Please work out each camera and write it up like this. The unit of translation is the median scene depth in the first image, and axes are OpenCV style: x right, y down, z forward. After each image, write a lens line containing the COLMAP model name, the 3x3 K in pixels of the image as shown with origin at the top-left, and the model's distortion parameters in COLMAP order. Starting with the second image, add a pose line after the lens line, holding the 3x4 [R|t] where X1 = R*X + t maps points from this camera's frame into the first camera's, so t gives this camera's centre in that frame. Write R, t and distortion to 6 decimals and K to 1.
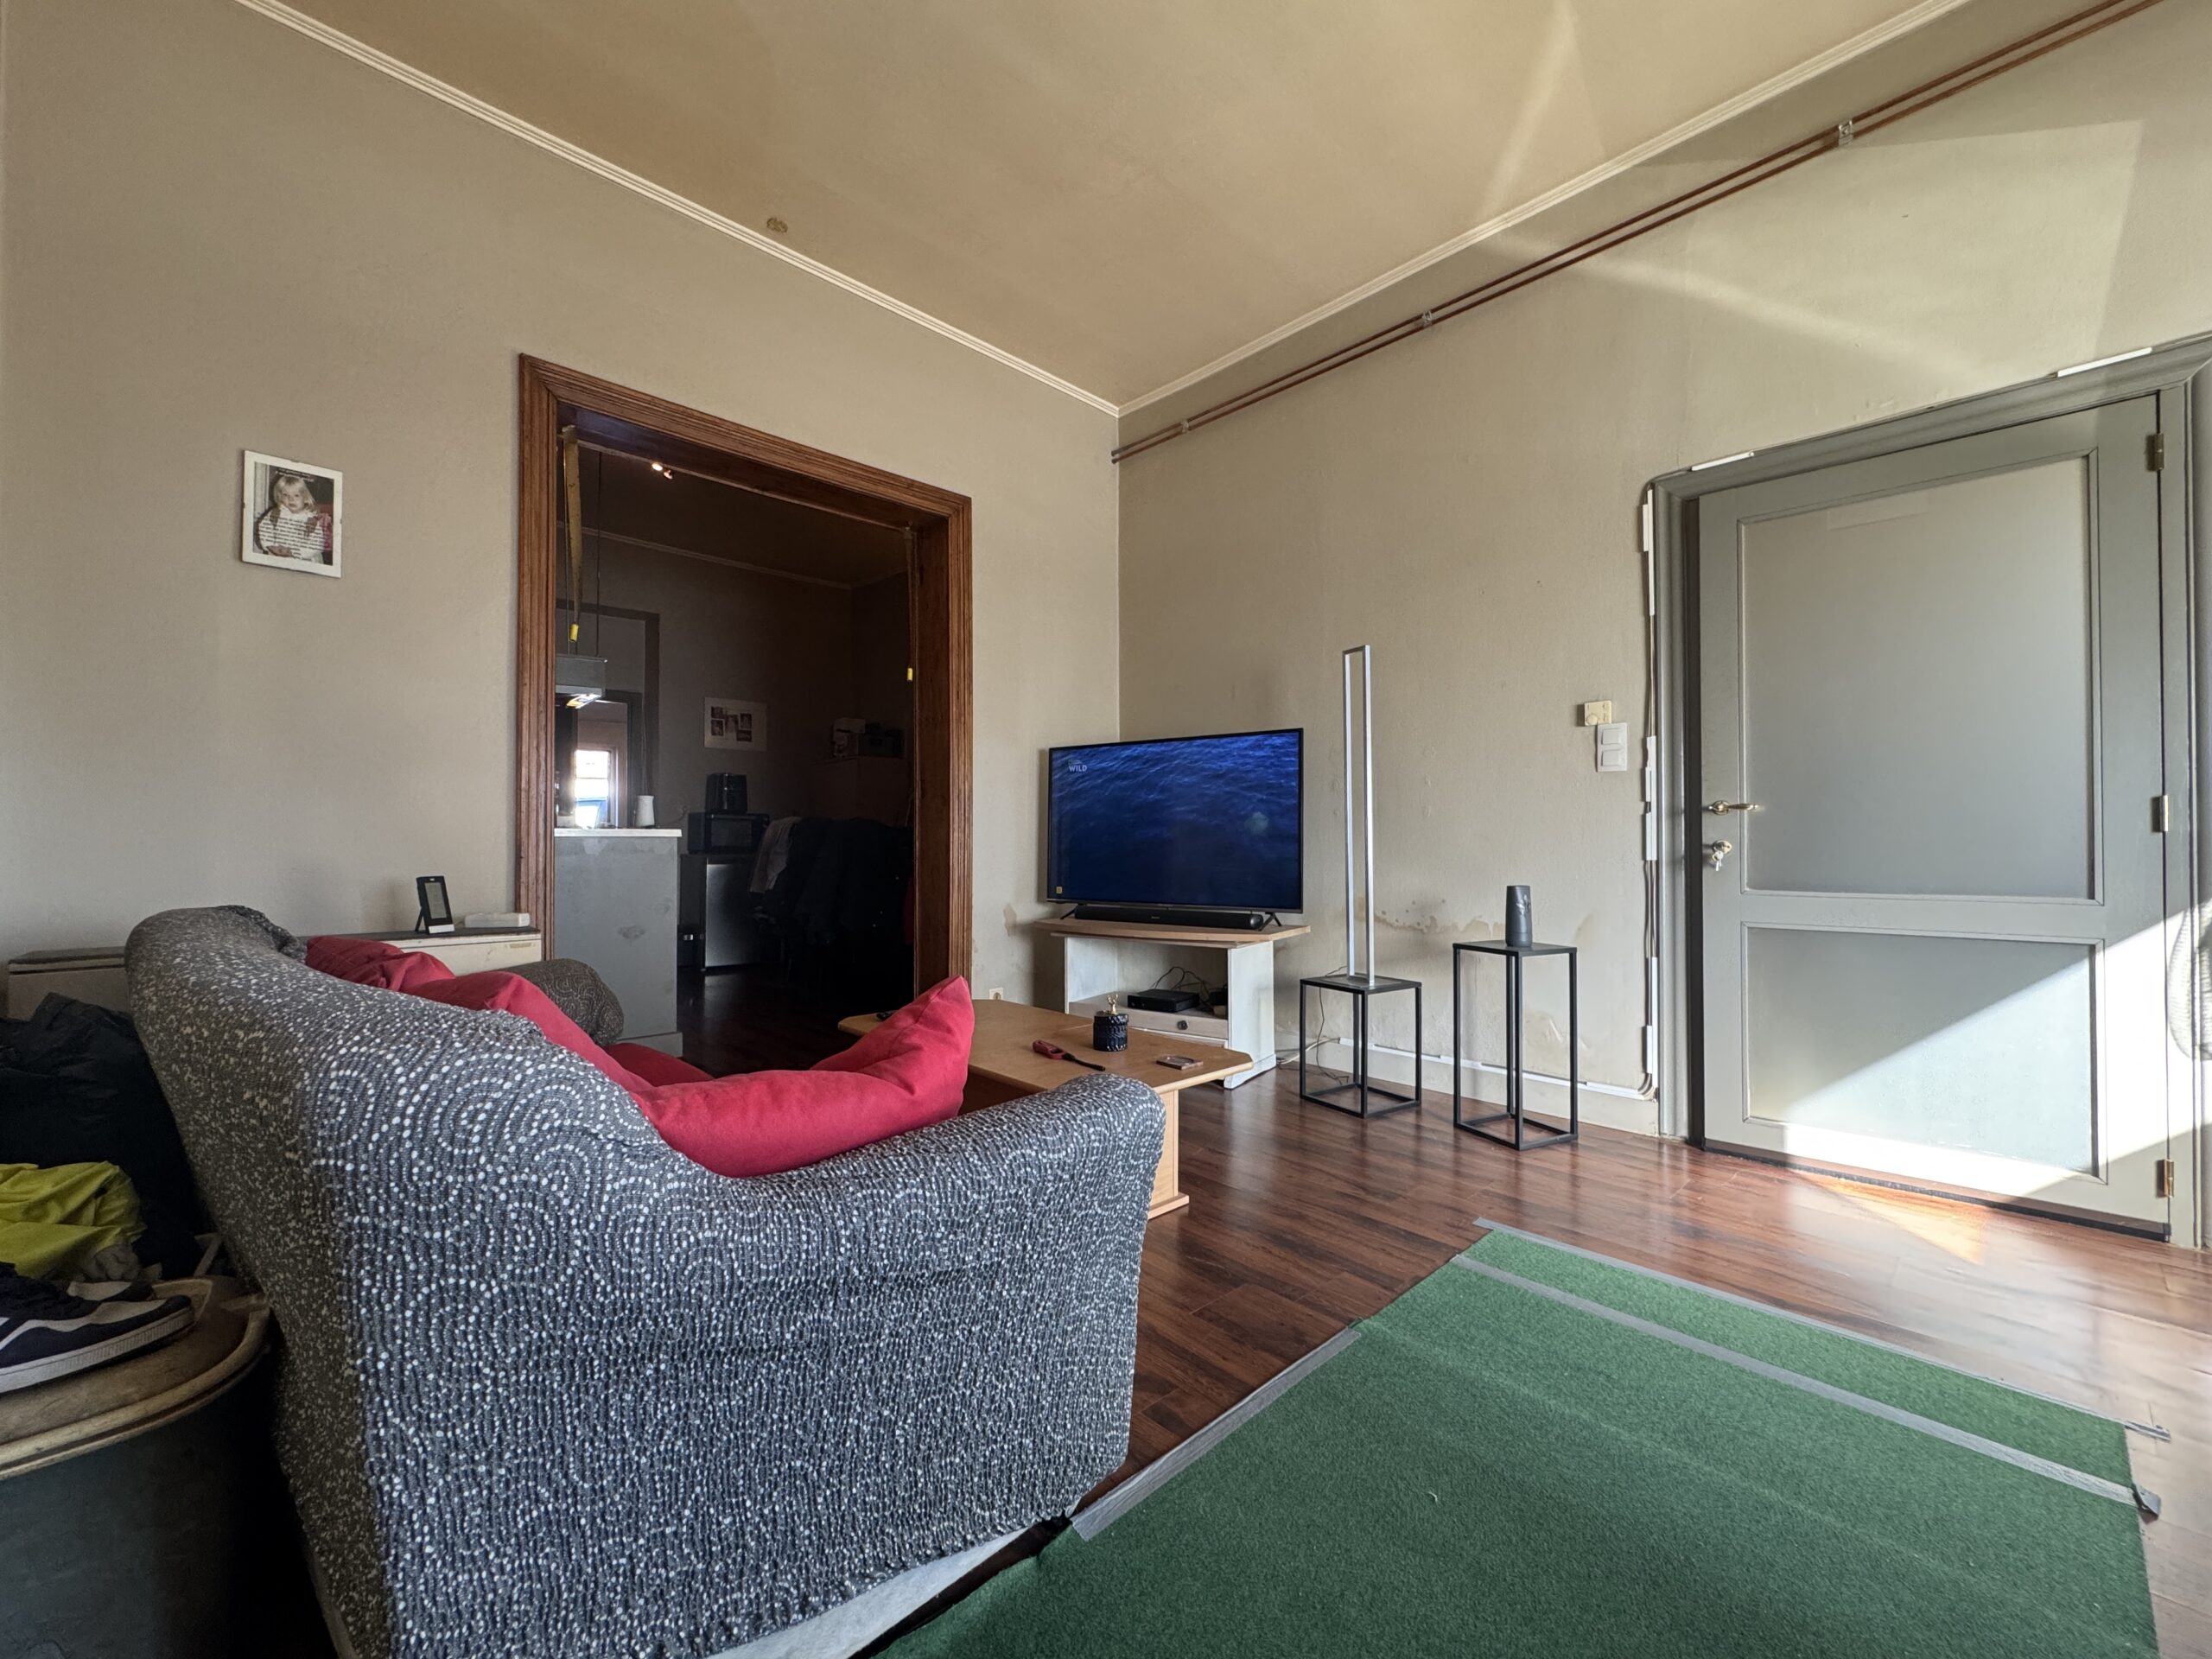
lens RADIAL K [[882.2, 0, 1106.0], [0, 882.2, 829.5], [0, 0, 1]] dist [-0.002964, -0.000186]
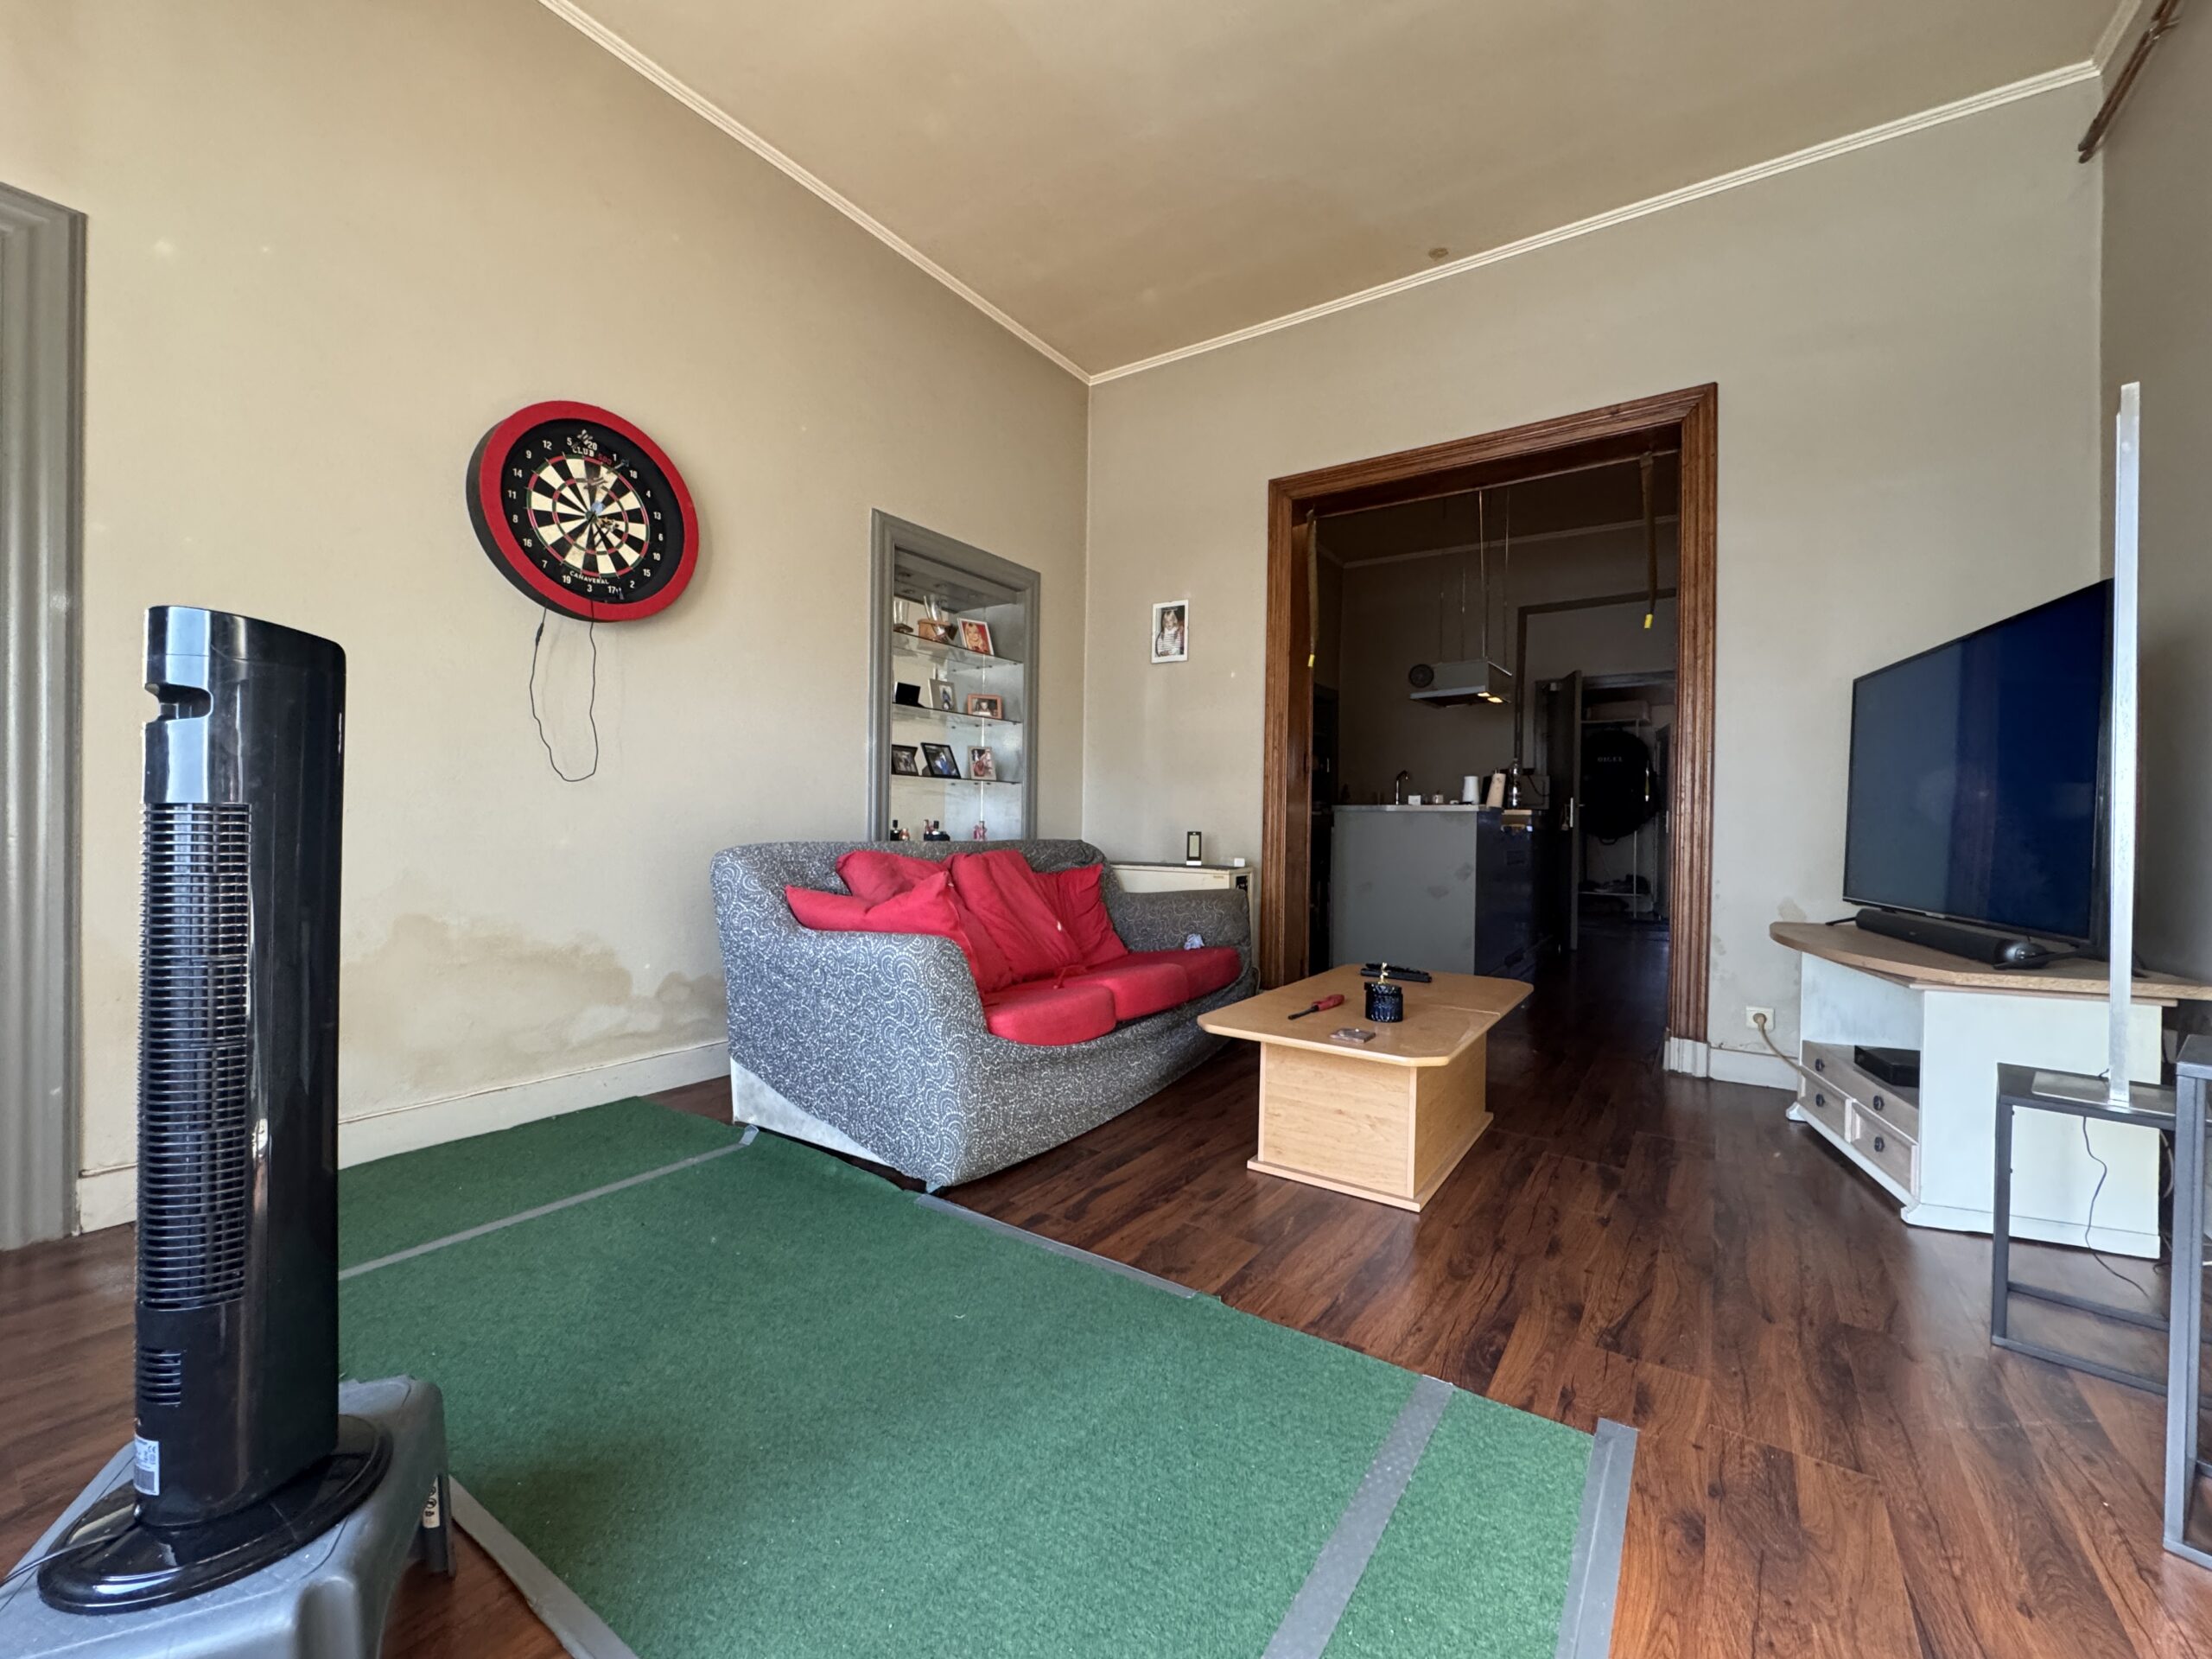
lens RADIAL K [[882.2, 0, 1106.0], [0, 882.2, 829.5], [0, 0, 1]] dist [-0.002964, -0.000186]
pose [[0.220076, 0.009344, -0.975438, 0.802861], [-0.001867, 0.999956, 0.009158, 0.032734], [0.975481, -0.000194, 0.220084, 0.462262]]
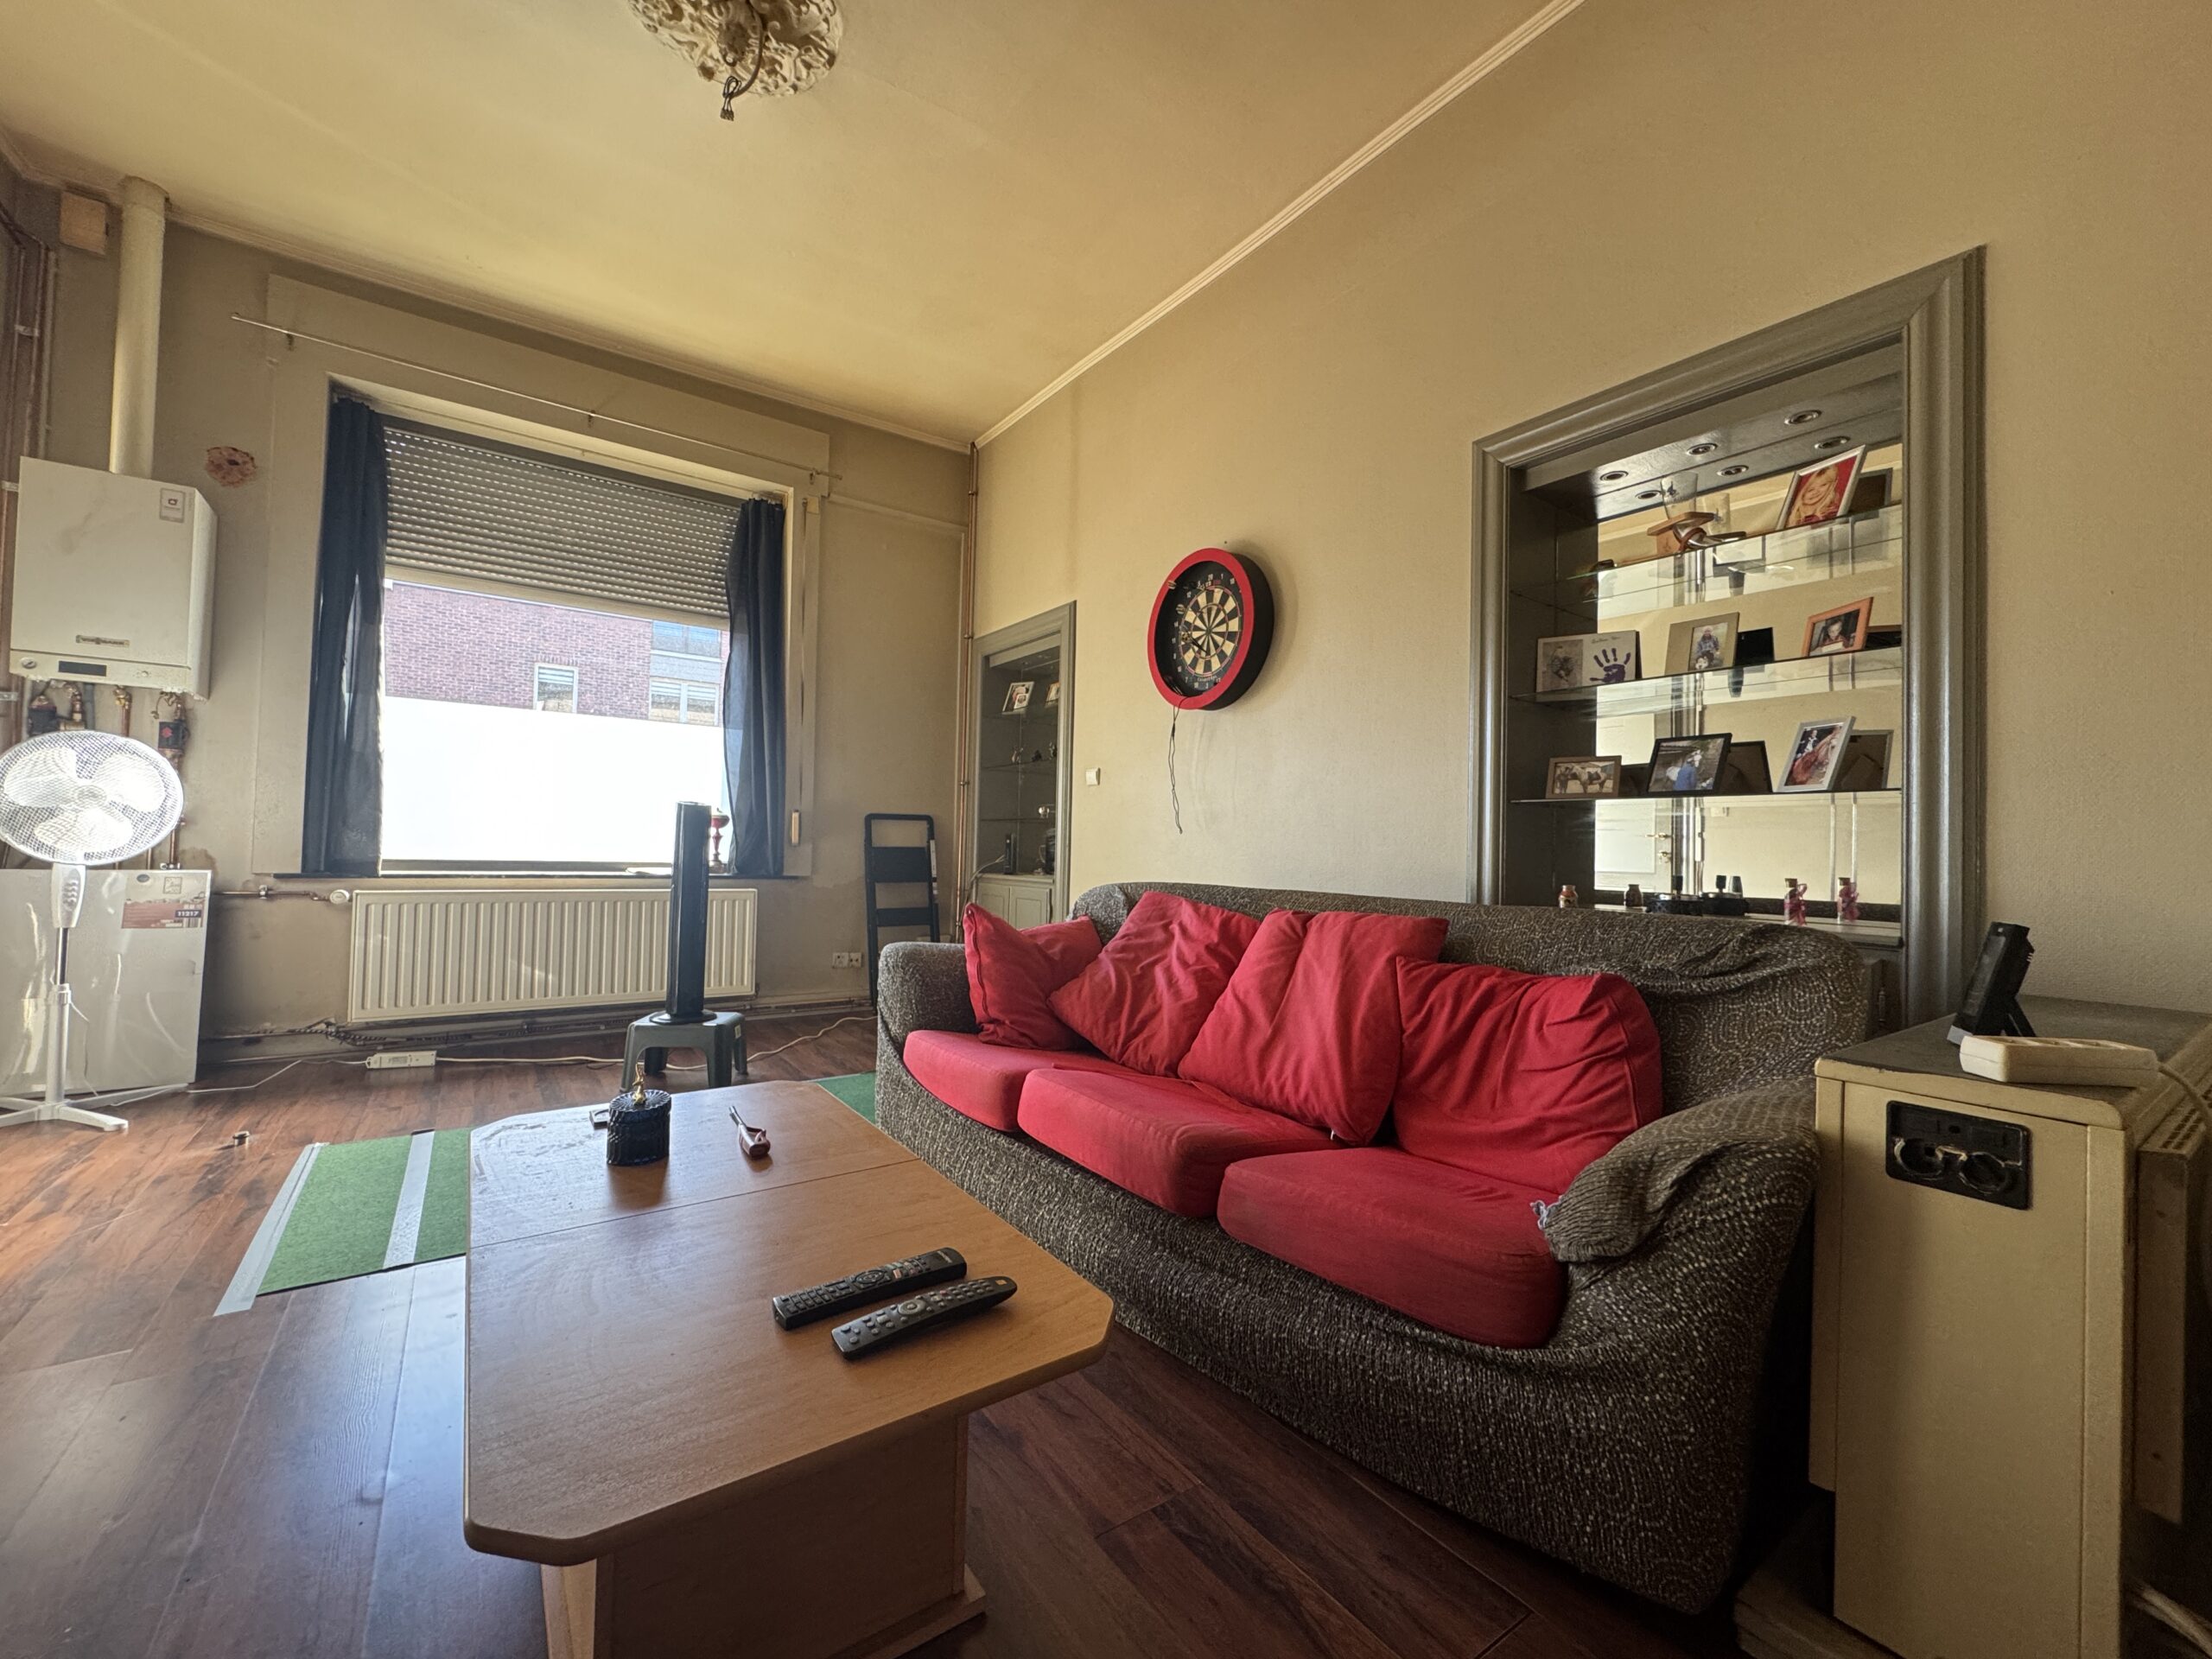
lens RADIAL K [[882.2, 0, 1106.0], [0, 882.2, 829.5], [0, 0, 1]] dist [-0.002964, -0.000186]
pose [[-0.990258, -0.020766, 0.137689, -0.370585], [-0.025051, 0.999252, -0.029460, 0.025368], [-0.136974, -0.032623, -0.990037, 1.450923]]
